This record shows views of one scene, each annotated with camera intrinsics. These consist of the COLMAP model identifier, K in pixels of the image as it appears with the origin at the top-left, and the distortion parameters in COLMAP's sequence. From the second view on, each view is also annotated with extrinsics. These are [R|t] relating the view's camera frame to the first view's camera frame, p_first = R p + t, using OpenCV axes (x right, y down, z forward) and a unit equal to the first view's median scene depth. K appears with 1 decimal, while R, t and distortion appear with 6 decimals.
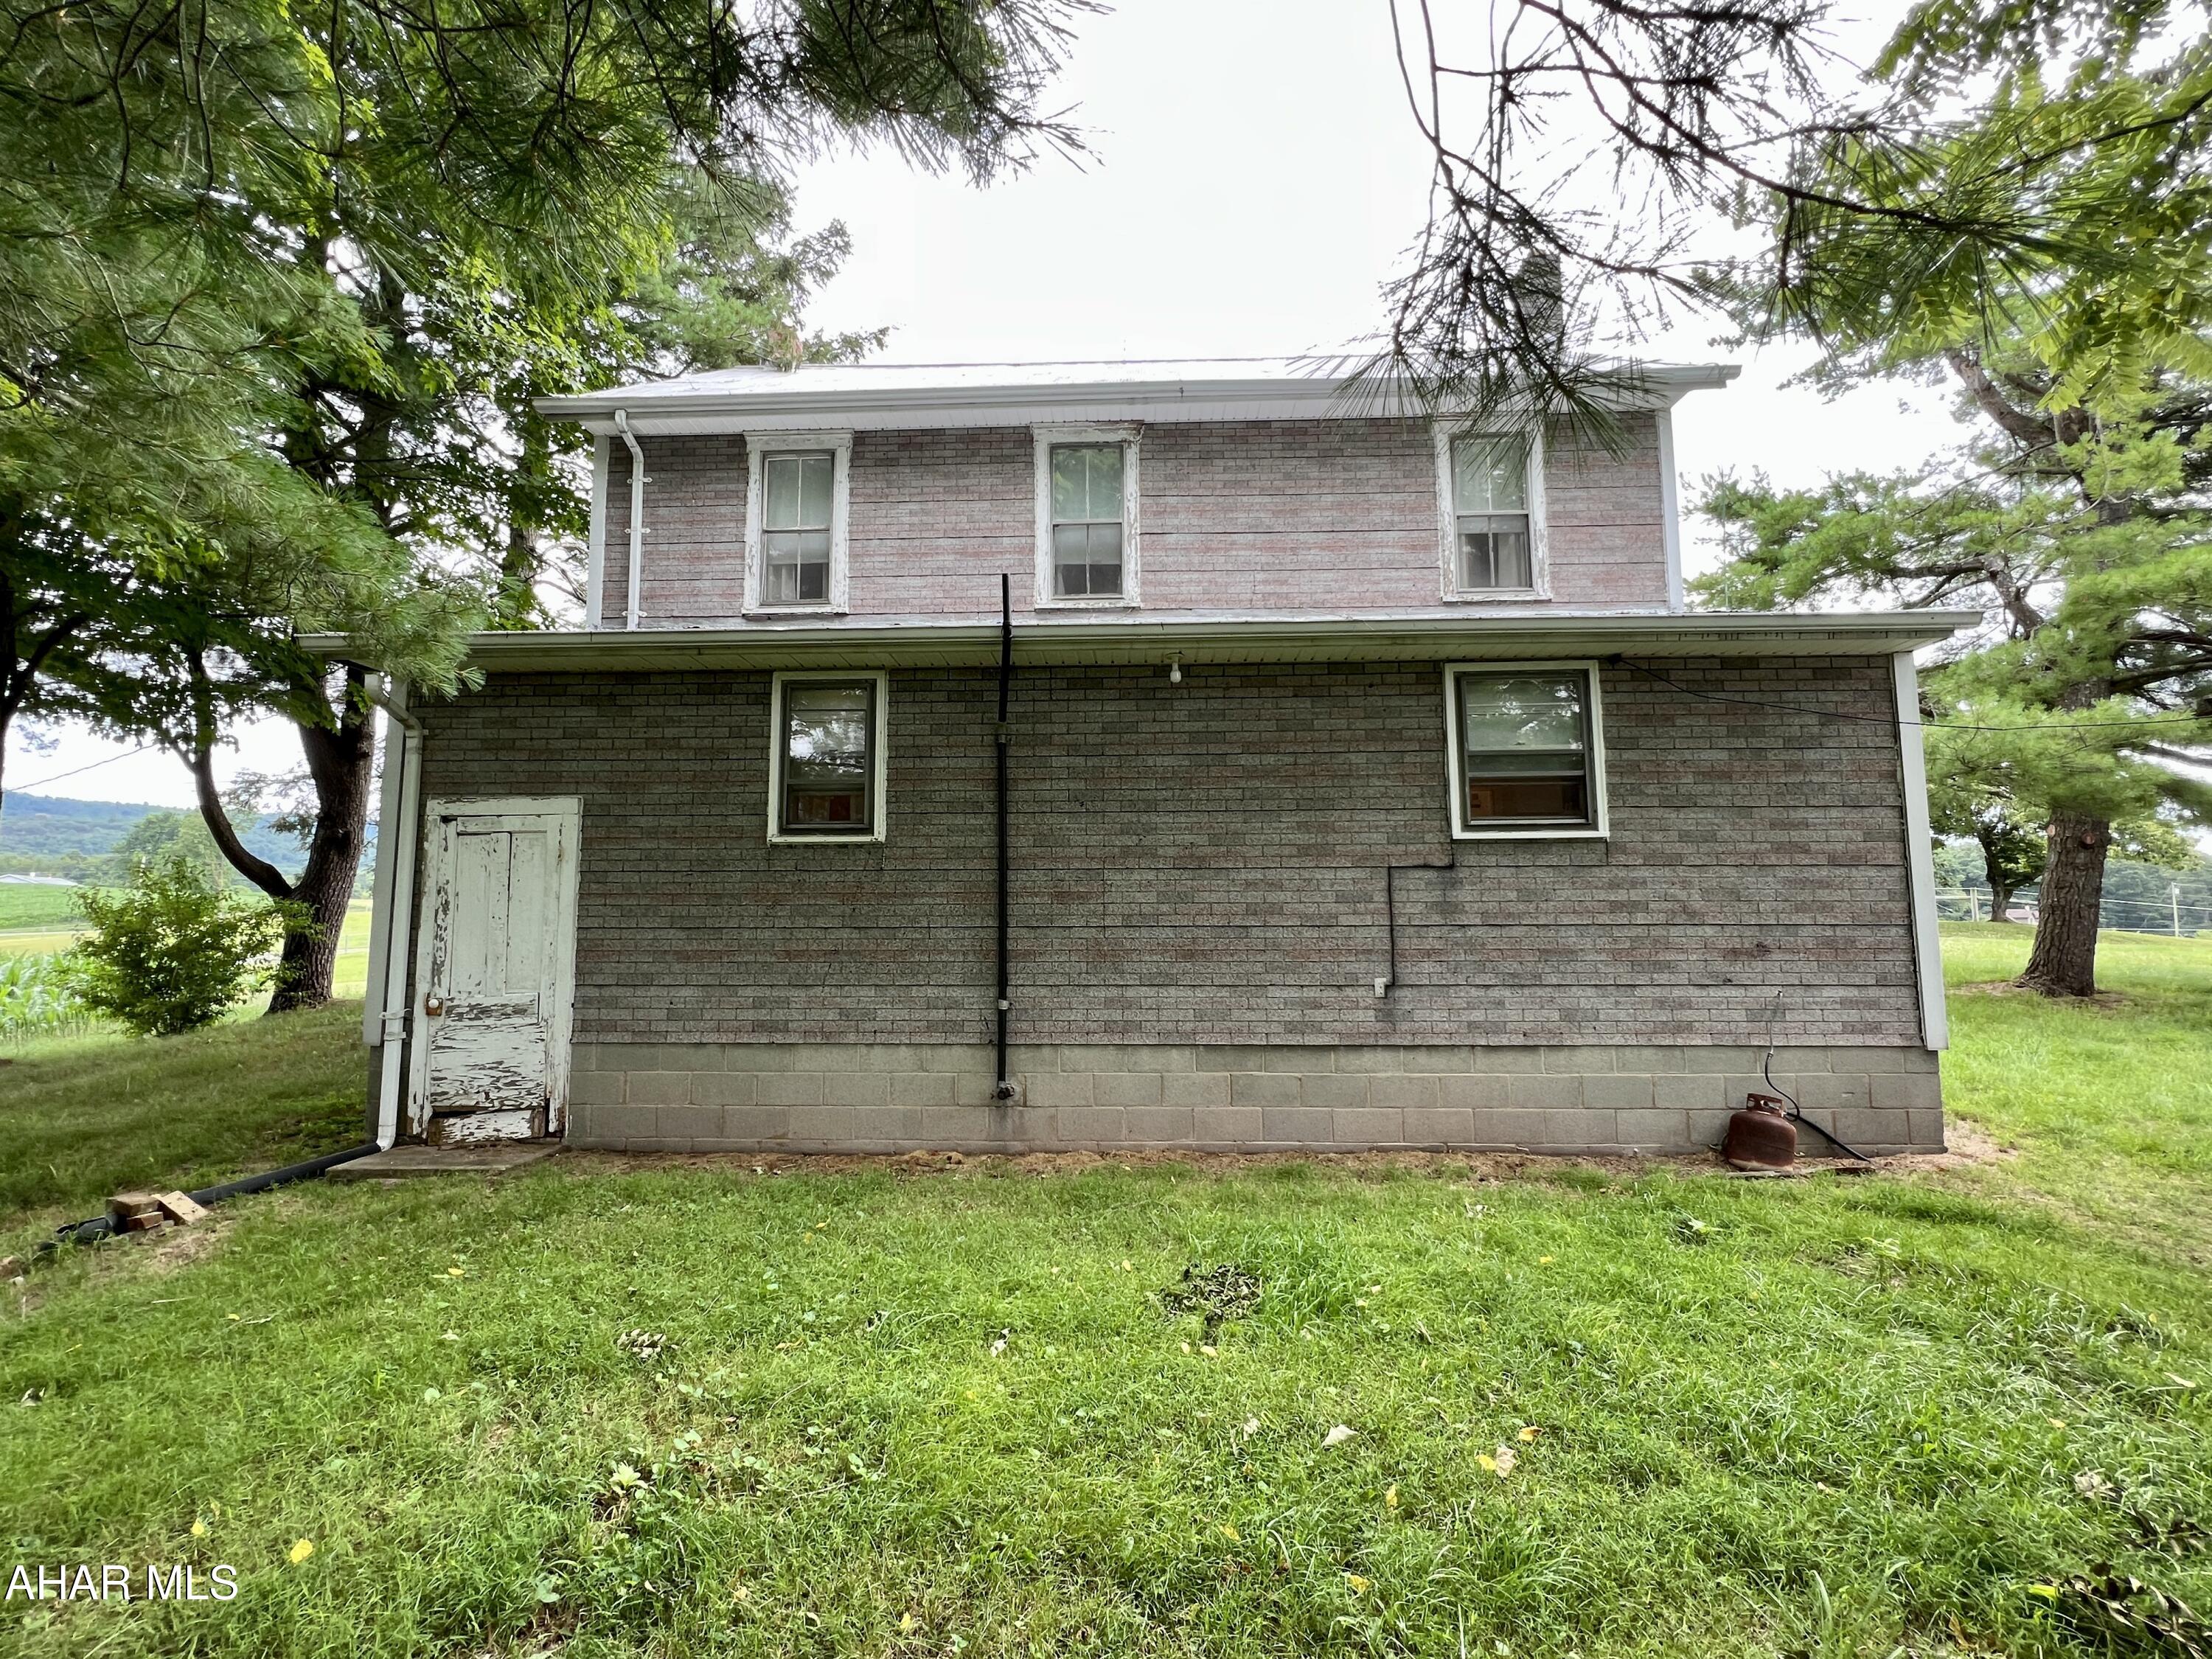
lens RADIAL K [[968.0, 0, 1103.8], [0, 968.0, 830.7], [0, 0, 1]] dist [-0.002555, 0.000035]
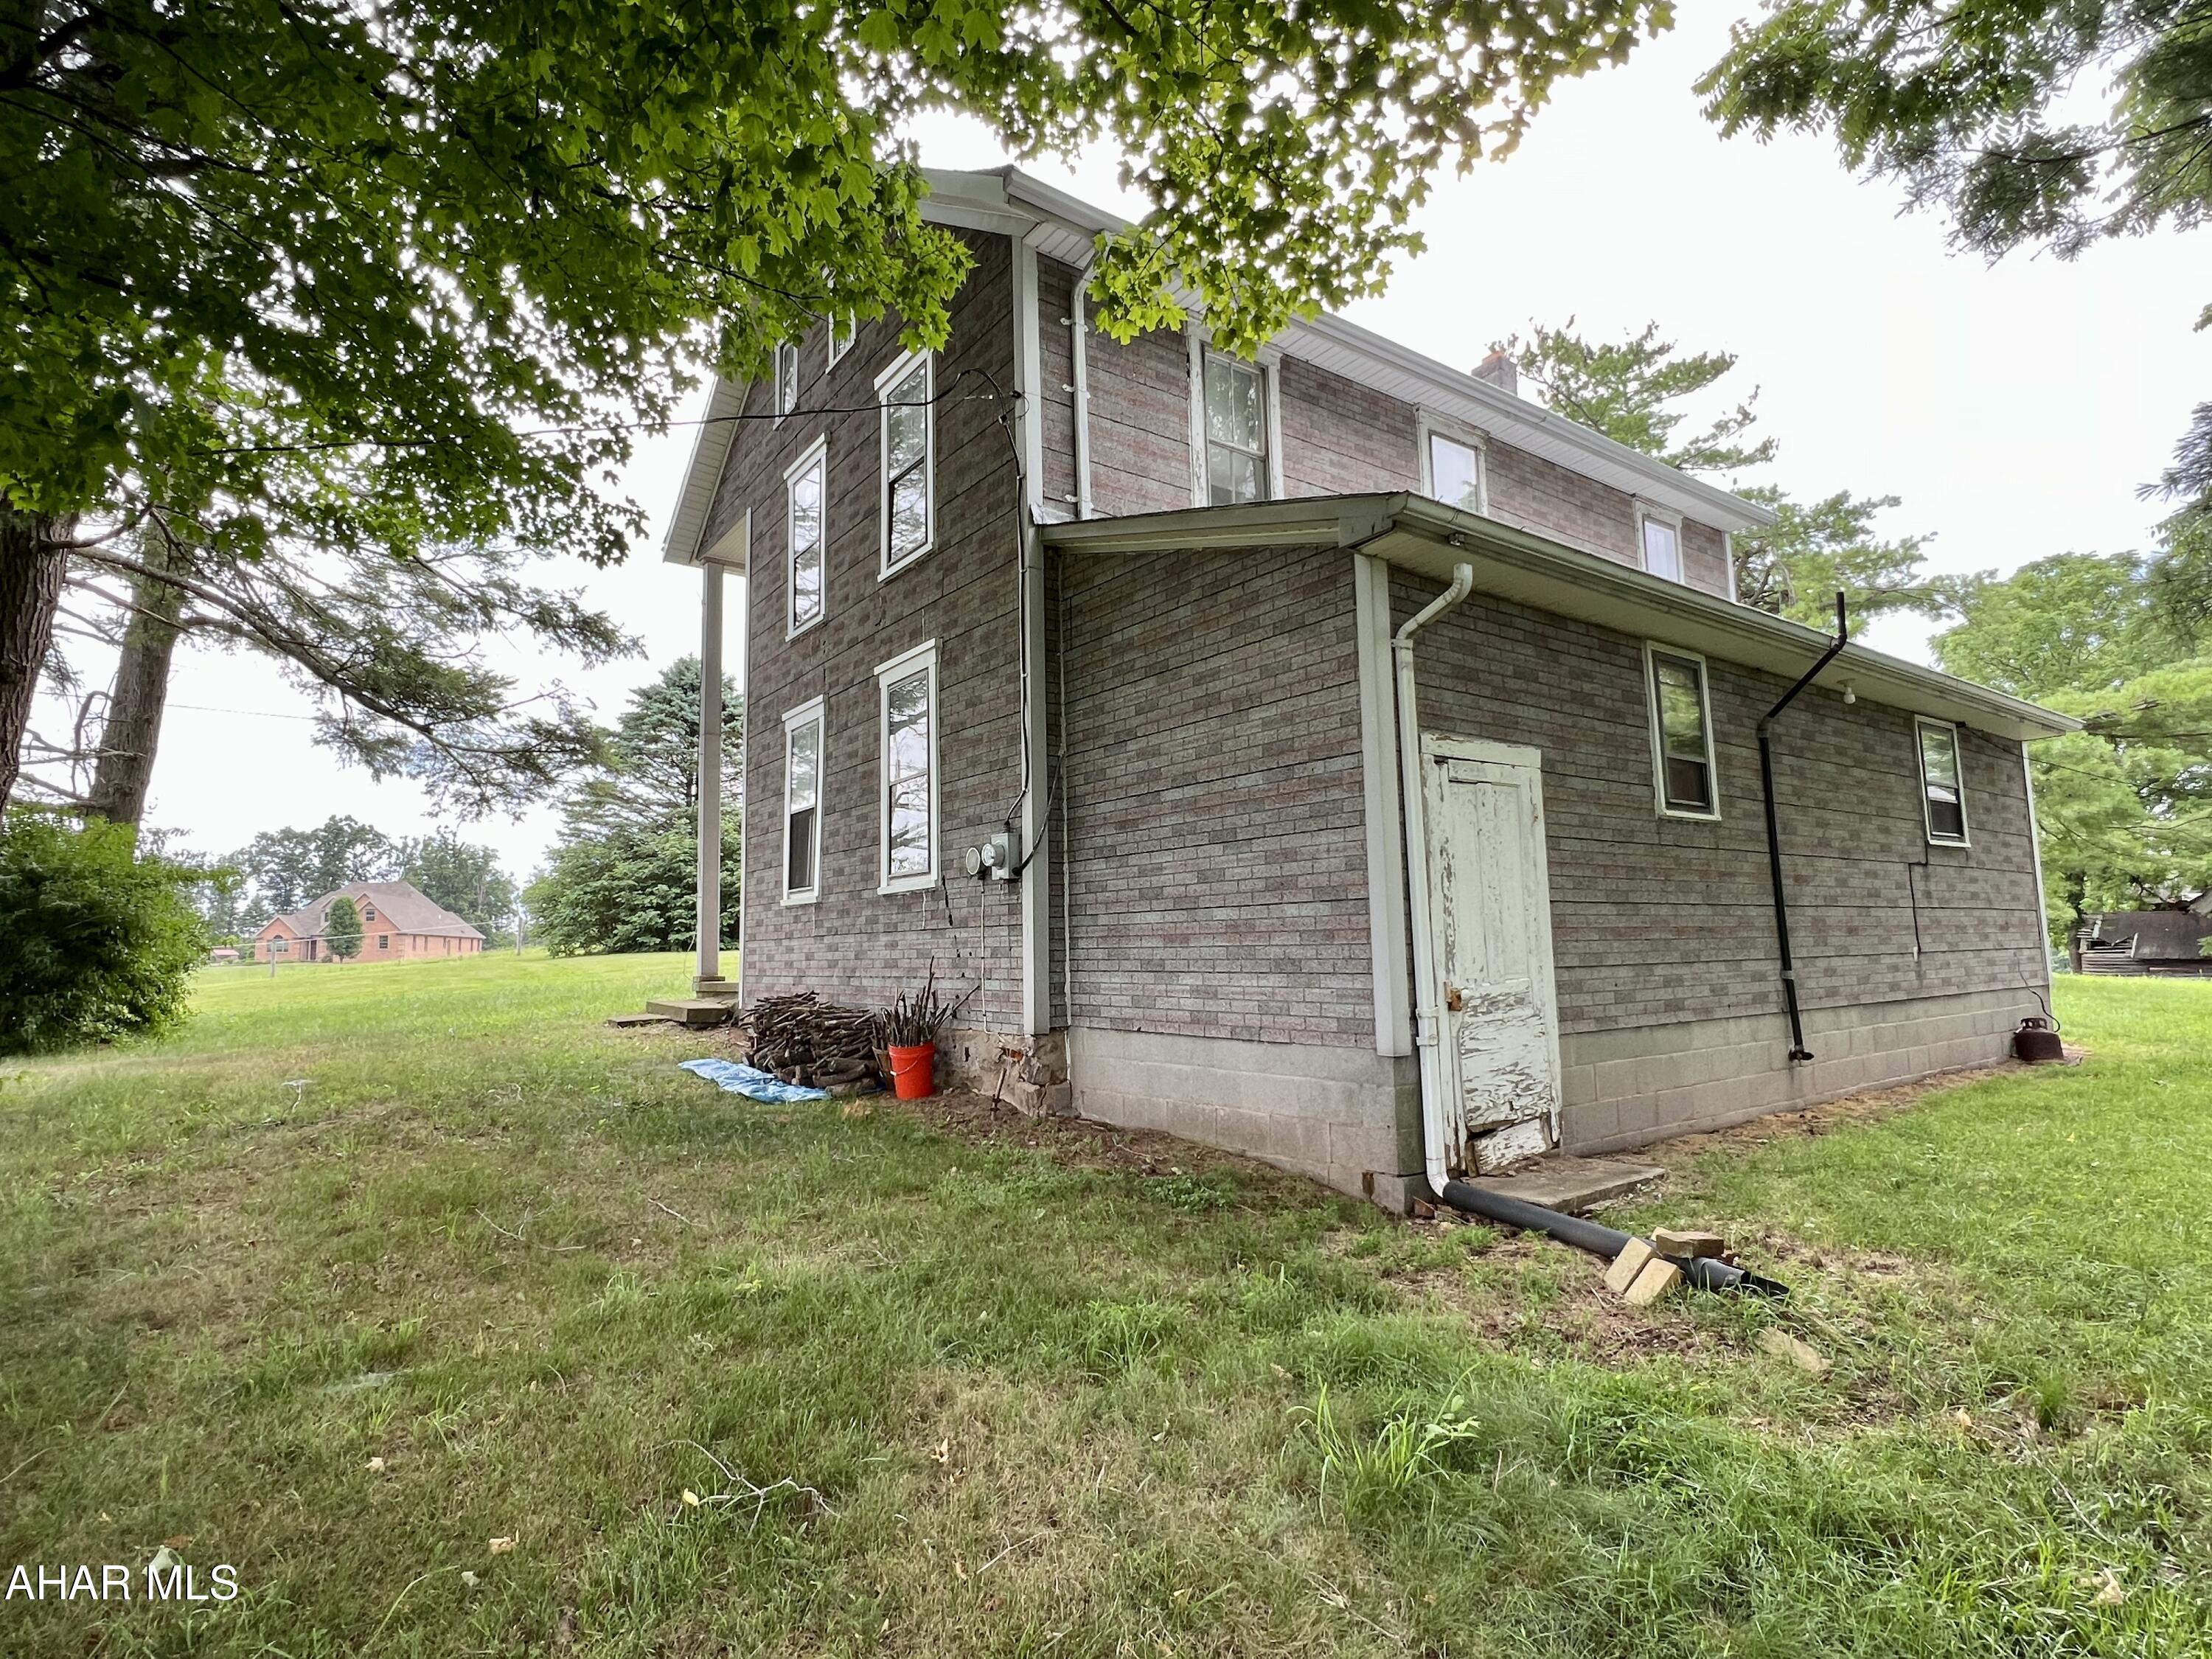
lens RADIAL K [[1142.4, 0, 1105.5], [0, 1142.4, 824.6], [0, 0, 1]] dist [-0.002623, -0.000136]
pose [[0.782879, 0.056273, 0.619624, -1.493168], [-0.035483, 0.998319, -0.045832, 0.093963], [-0.621162, 0.013895, 0.783559, 0.454004]]
